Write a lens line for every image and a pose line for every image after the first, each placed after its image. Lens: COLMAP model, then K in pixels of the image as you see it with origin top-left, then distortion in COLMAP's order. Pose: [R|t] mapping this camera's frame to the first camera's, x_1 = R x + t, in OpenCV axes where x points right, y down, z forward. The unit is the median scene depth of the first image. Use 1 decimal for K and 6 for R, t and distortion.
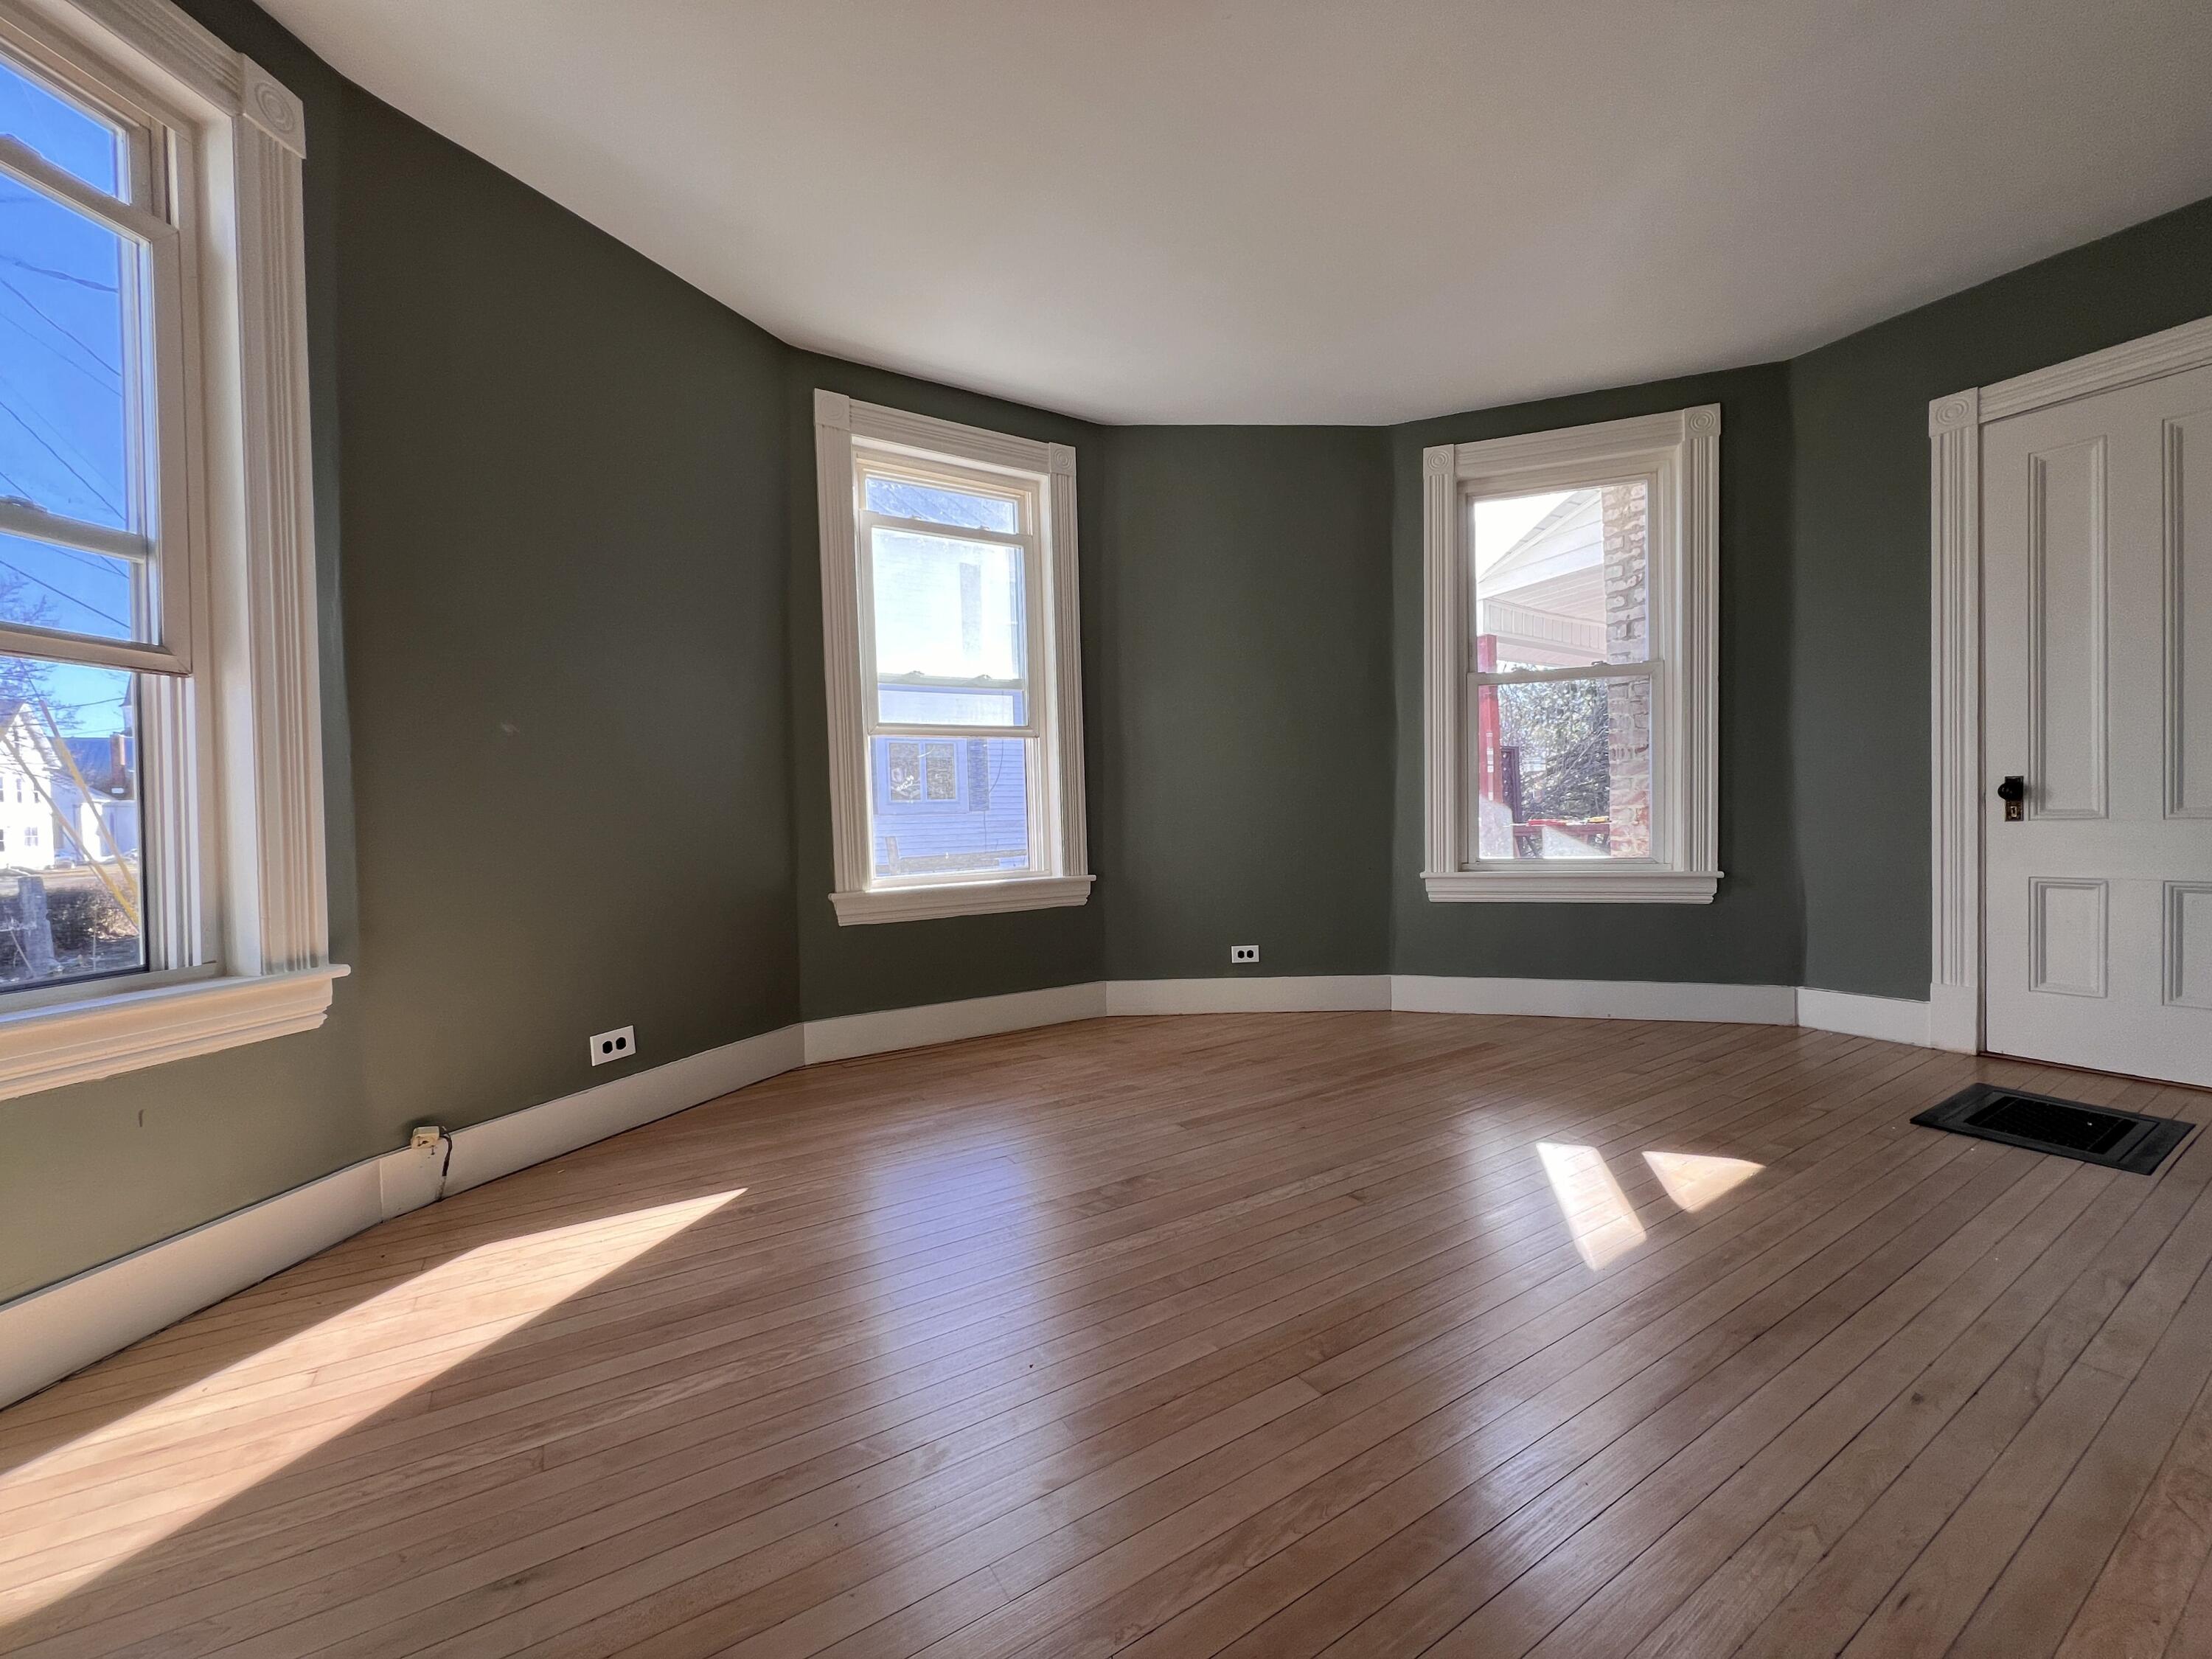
lens RADIAL K [[888.2, 0, 1106.0], [0, 888.2, 829.5], [0, 0, 1]] dist [0.000544, 0.000051]
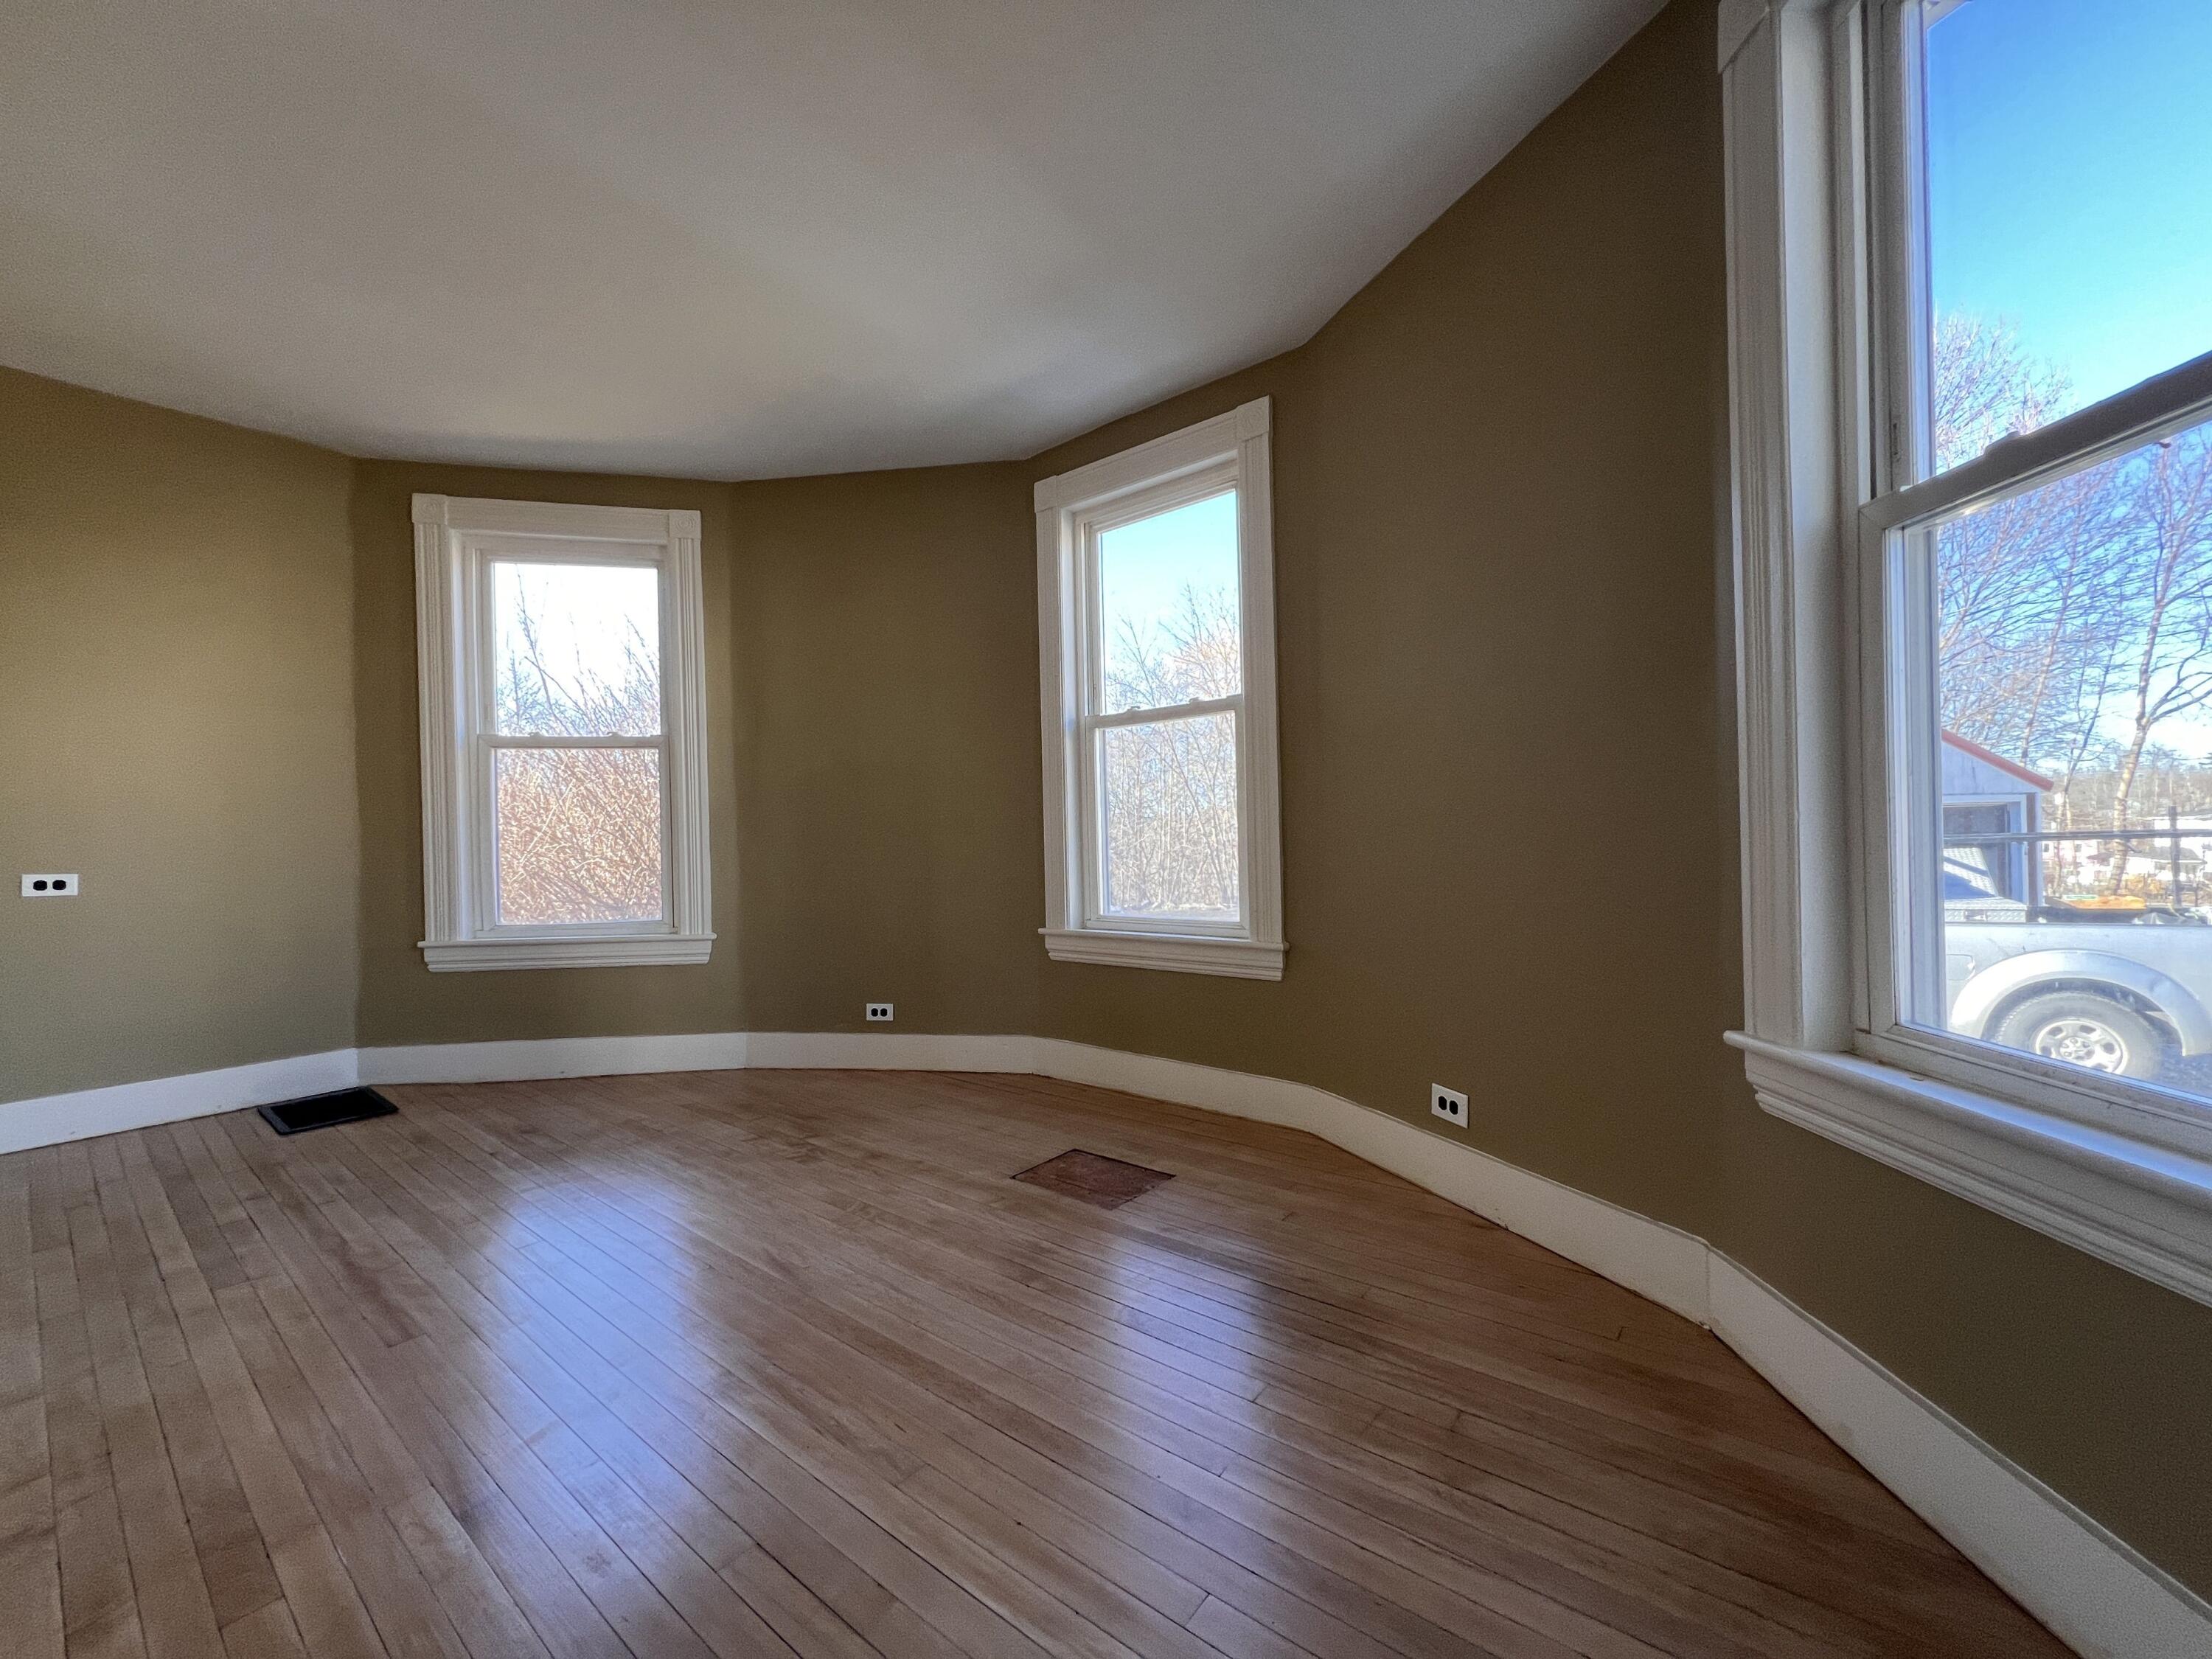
lens RADIAL K [[888.2, 0, 1106.0], [0, 888.2, 829.5], [0, 0, 1]] dist [0.000544, 0.000051]
pose [[0.965281, -0.006076, -0.261143, 0.677588], [-0.003819, 0.999294, -0.037367, -0.024809], [0.261186, 0.037067, 0.964577, 0.125893]]
